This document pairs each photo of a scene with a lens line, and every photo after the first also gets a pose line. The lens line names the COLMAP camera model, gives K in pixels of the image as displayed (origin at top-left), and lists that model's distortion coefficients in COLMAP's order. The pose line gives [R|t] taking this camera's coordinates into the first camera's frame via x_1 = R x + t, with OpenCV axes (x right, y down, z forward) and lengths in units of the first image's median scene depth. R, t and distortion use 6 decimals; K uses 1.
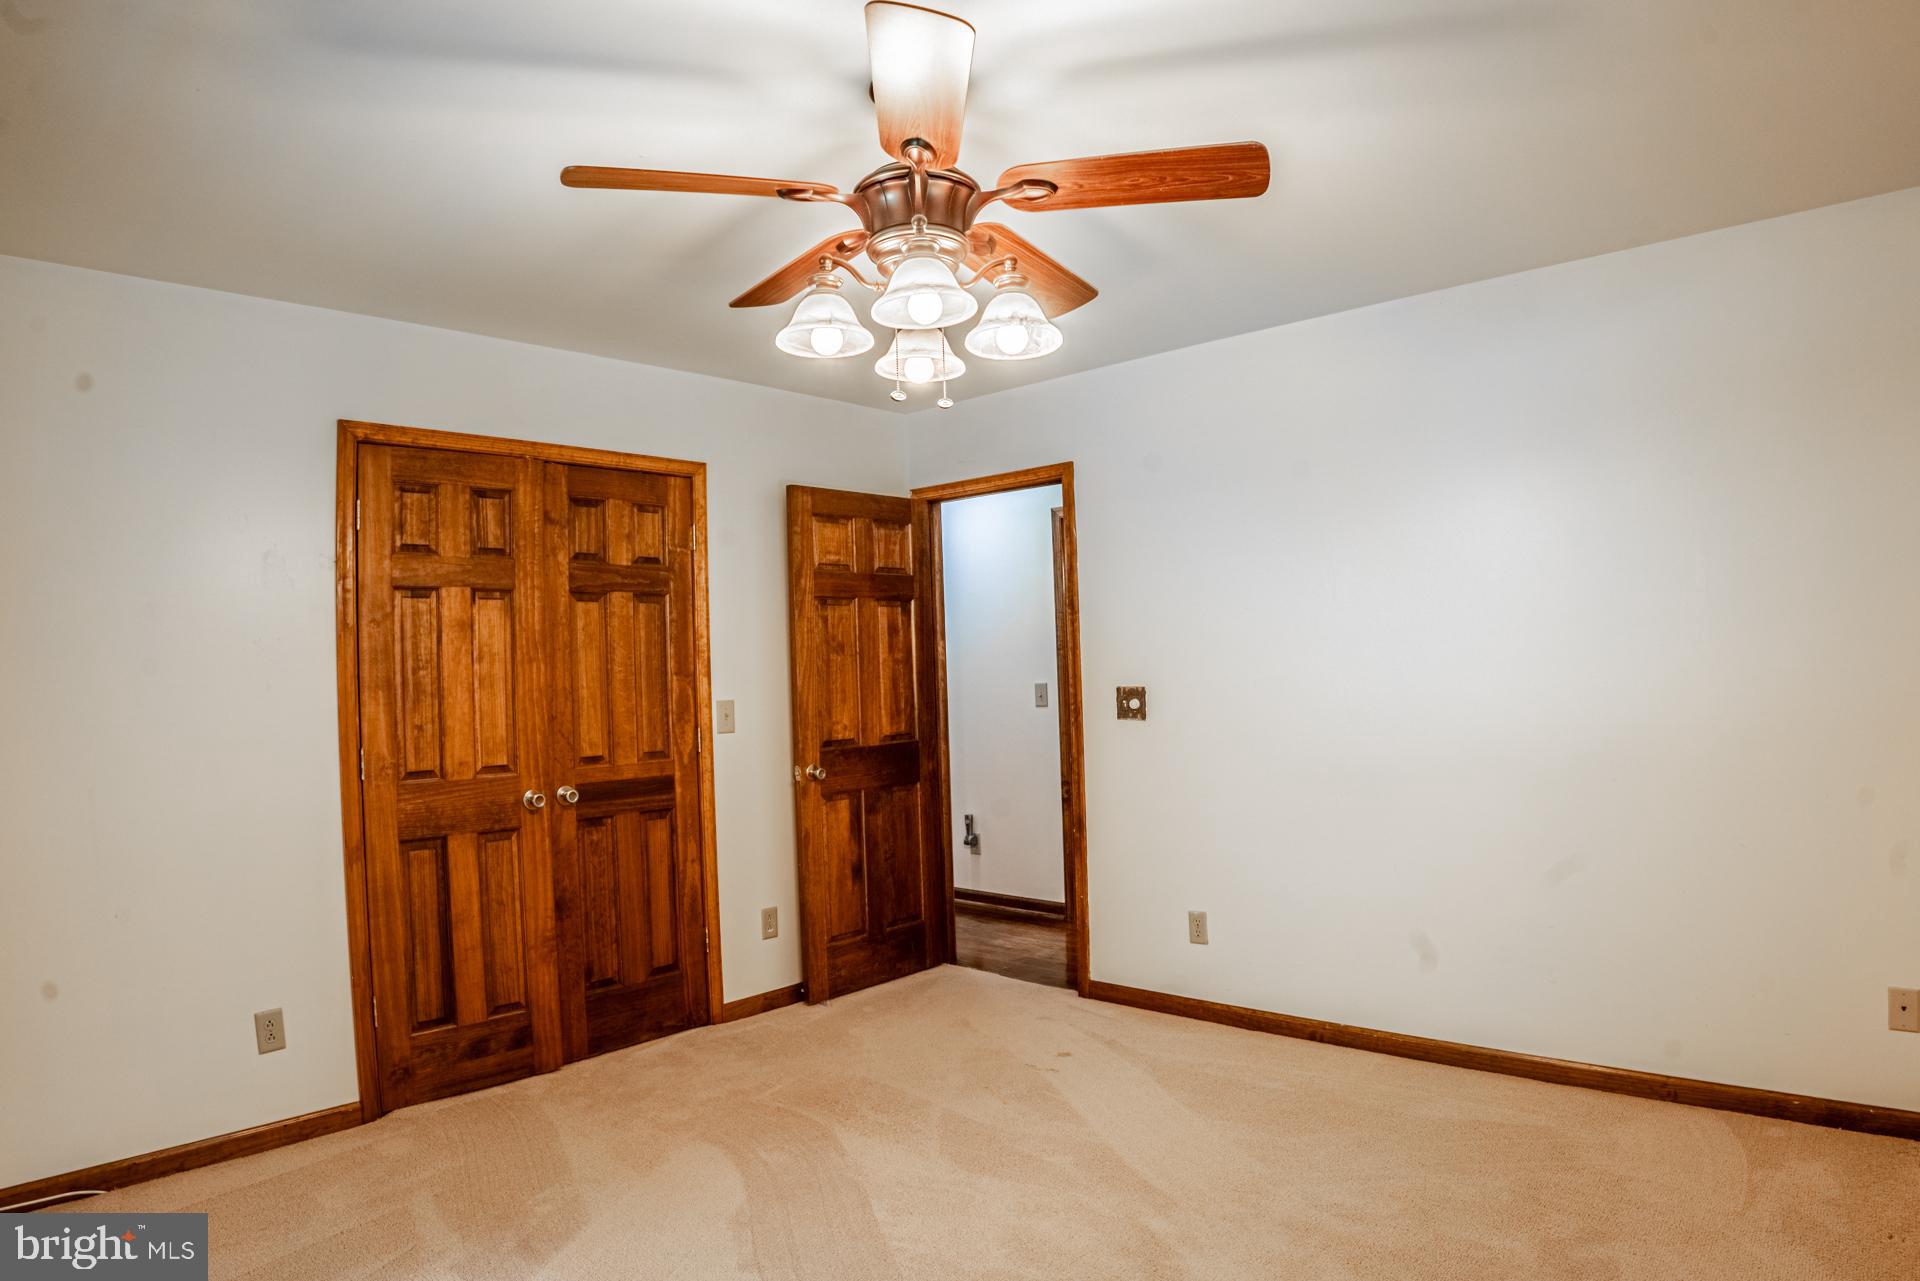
lens RADIAL K [[1113.1, 0, 956.3], [0, 1113.1, 643.1], [0, 0, 1]] dist [-0.157025, 0.045602]
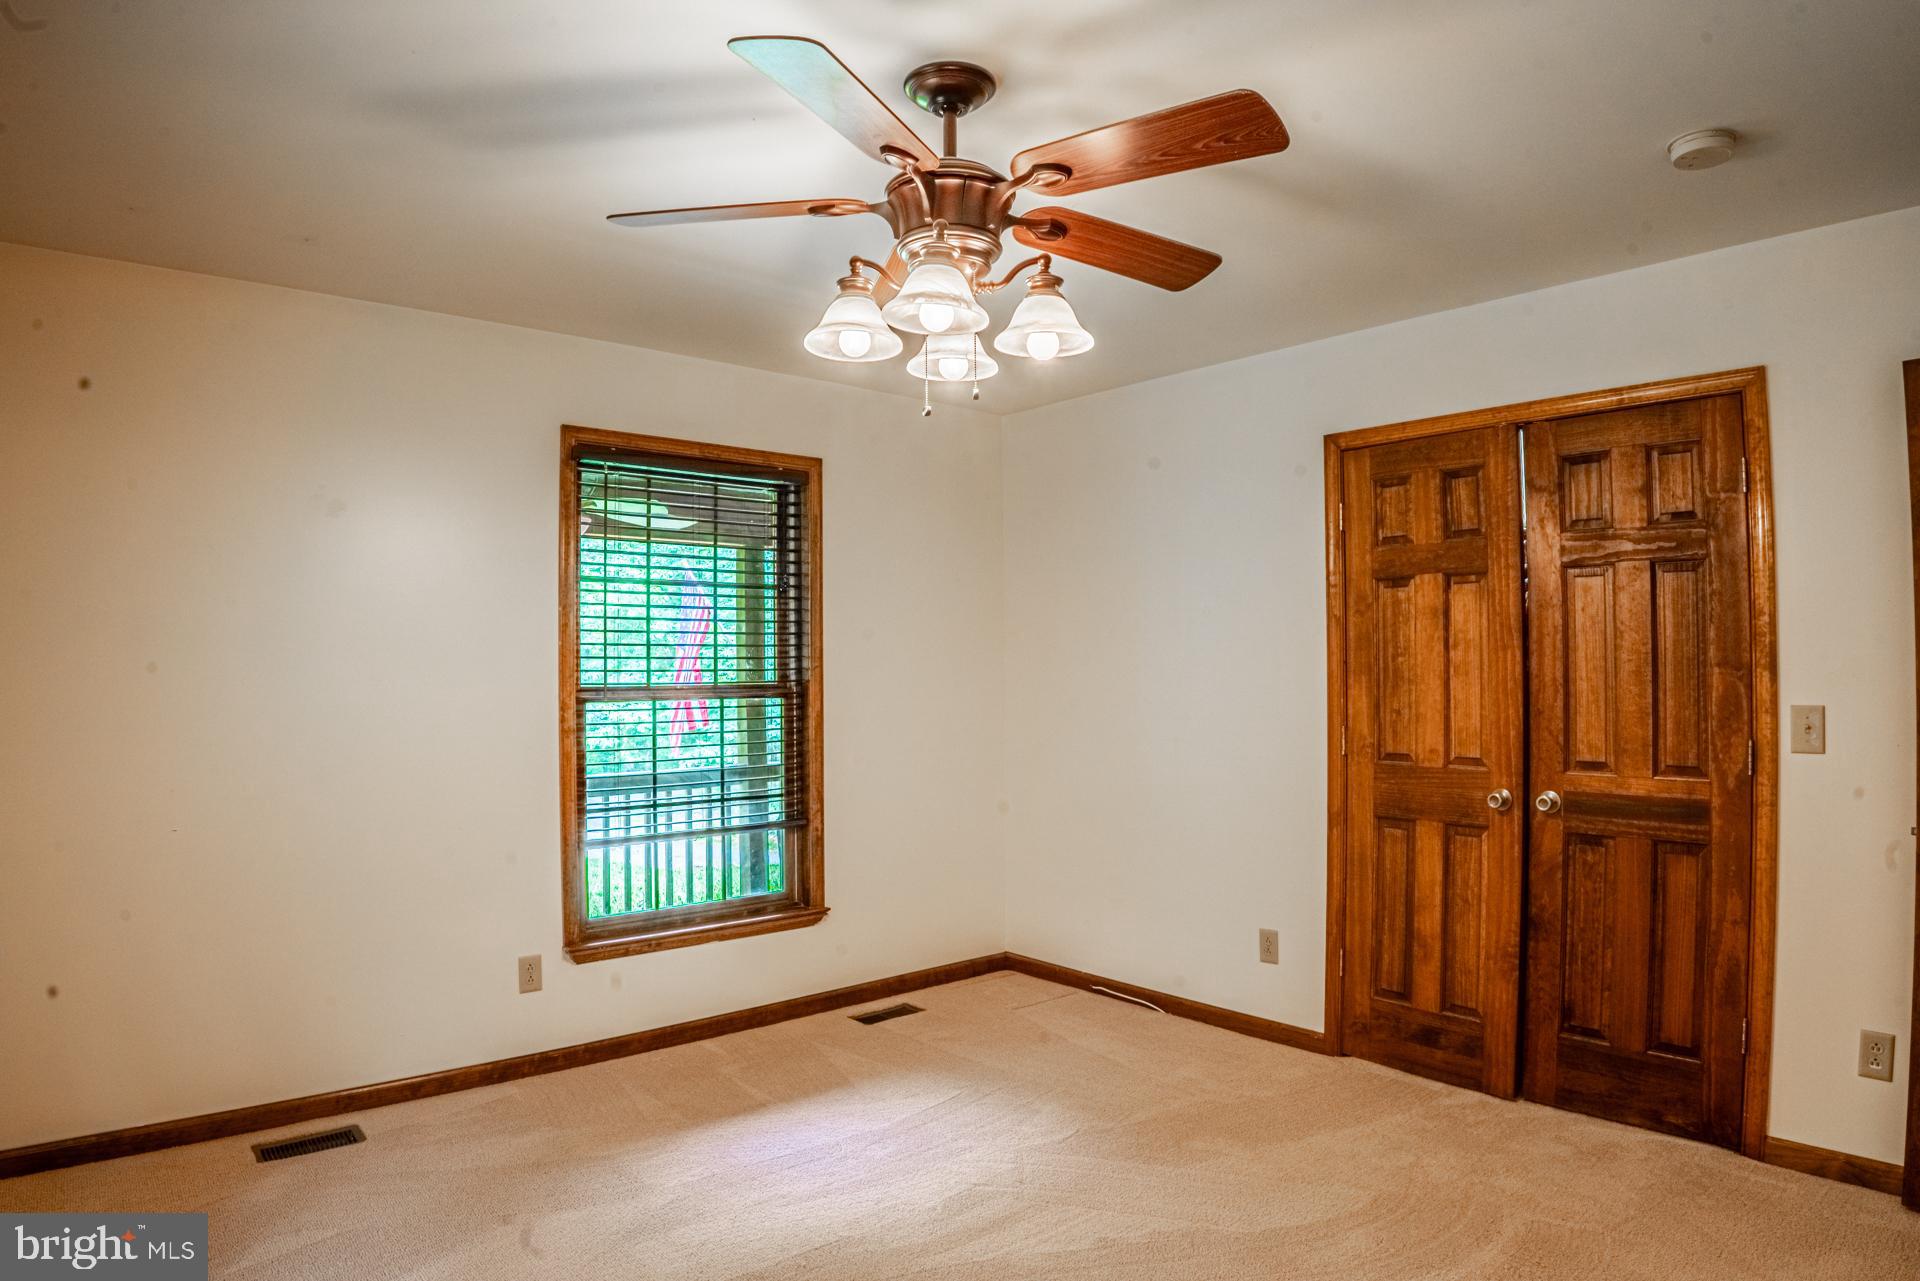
lens RADIAL K [[1113.1, 0, 956.3], [0, 1113.1, 643.1], [0, 0, 1]] dist [-0.157025, 0.045602]
pose [[-0.115714, 0.013313, -0.993193, 0.567356], [0.031884, 0.999445, 0.009682, -0.011301], [0.992771, -0.030547, -0.116075, 0.663484]]
